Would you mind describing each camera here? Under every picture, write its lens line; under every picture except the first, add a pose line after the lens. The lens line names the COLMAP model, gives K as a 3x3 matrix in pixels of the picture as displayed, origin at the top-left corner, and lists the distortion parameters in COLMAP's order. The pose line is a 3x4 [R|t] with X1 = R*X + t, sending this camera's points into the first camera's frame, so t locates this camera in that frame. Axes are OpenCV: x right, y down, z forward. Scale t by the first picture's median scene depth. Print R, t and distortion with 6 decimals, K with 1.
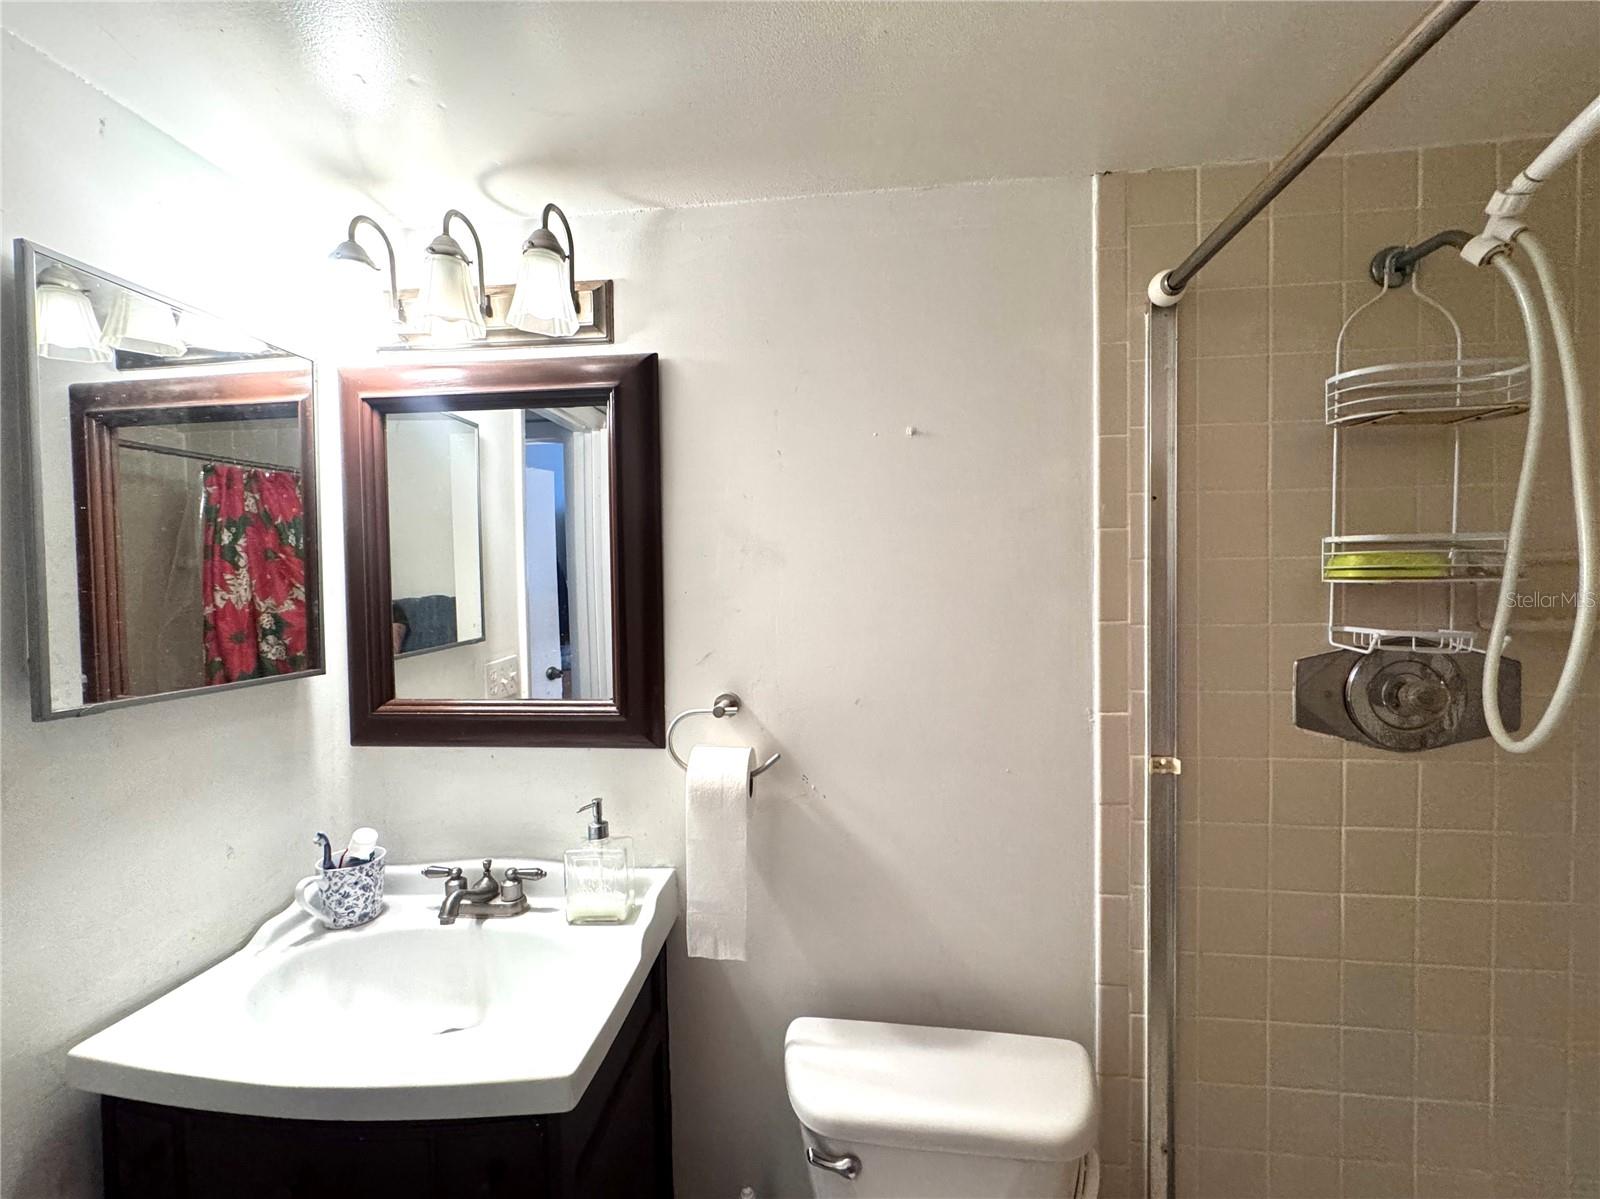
lens RADIAL K [[642.2, 0, 800.0], [0, 642.2, 597.6], [0, 0, 1]] dist [-0.002371, -0.000064]
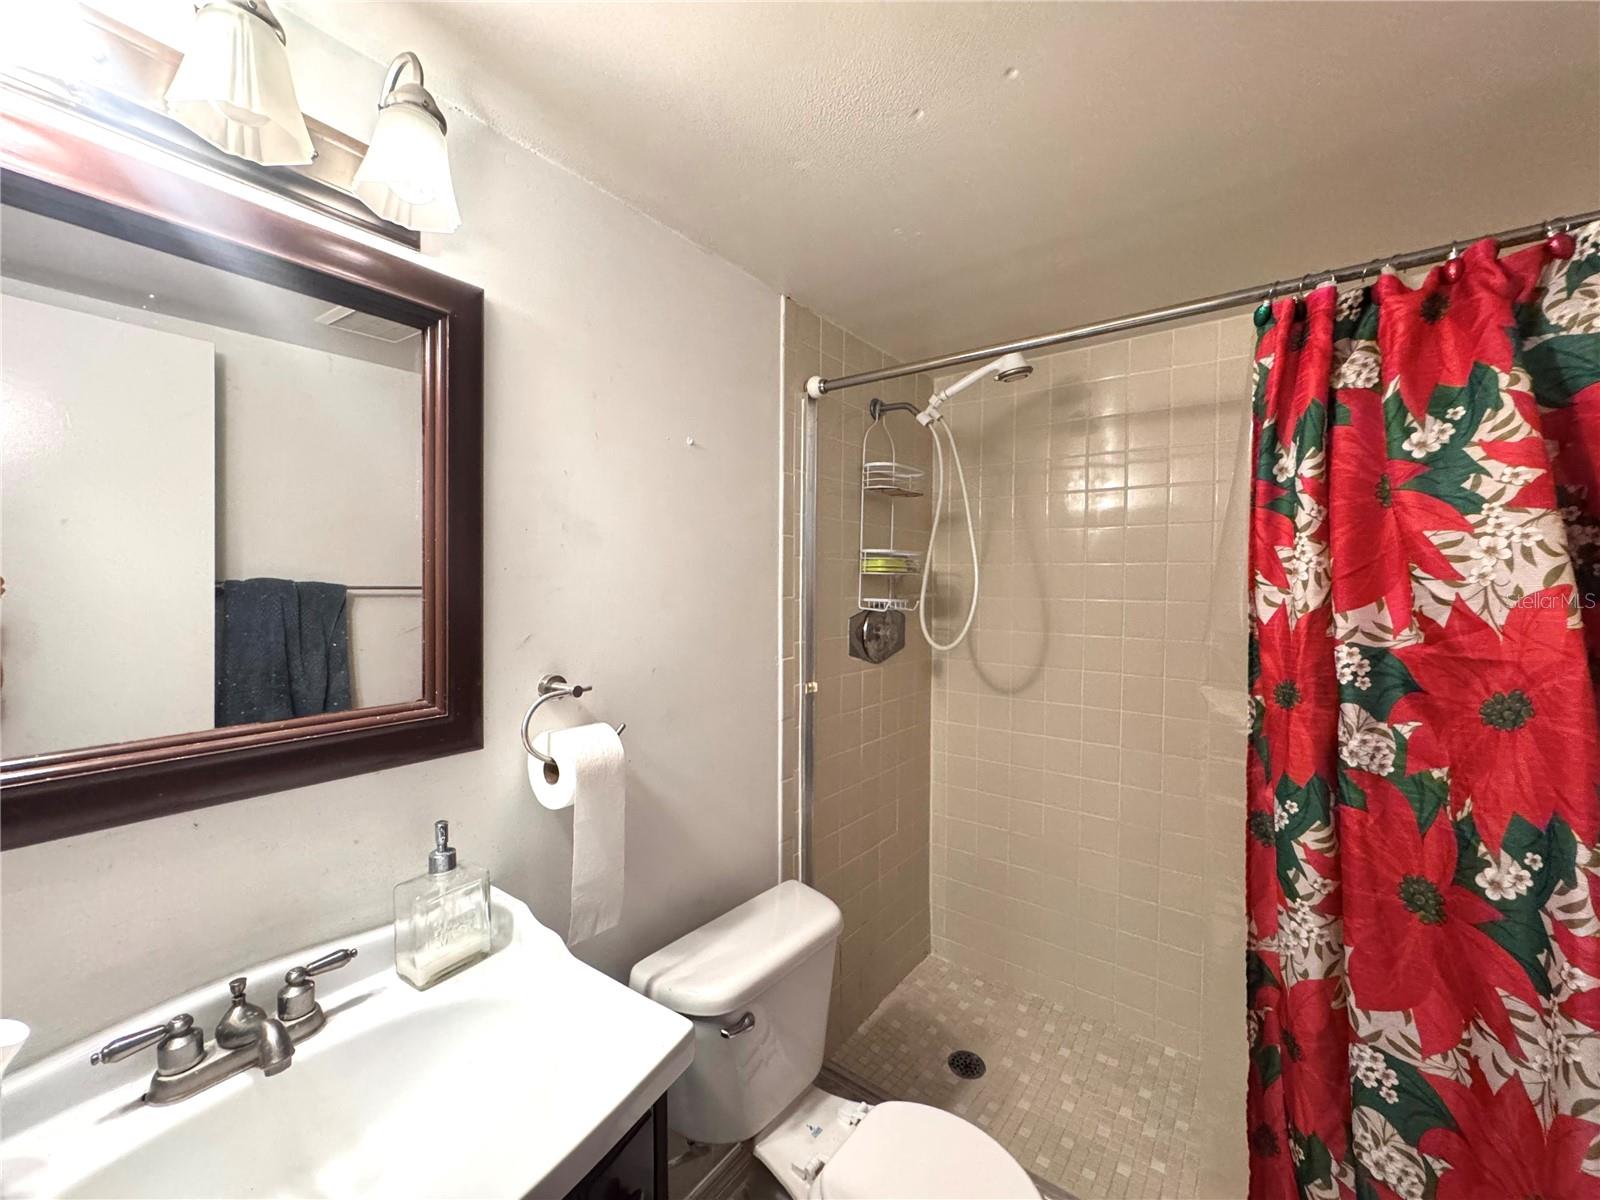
lens RADIAL K [[642.2, 0, 787.3], [0, 642.2, 606.0], [0, 0, 1]] dist [-0.002371, -0.000064]
pose [[0.522387, -0.016607, 0.852547, -0.812075], [0.012716, 0.999851, 0.011685, 0.041285], [-0.852613, 0.004737, 0.522521, 0.220678]]
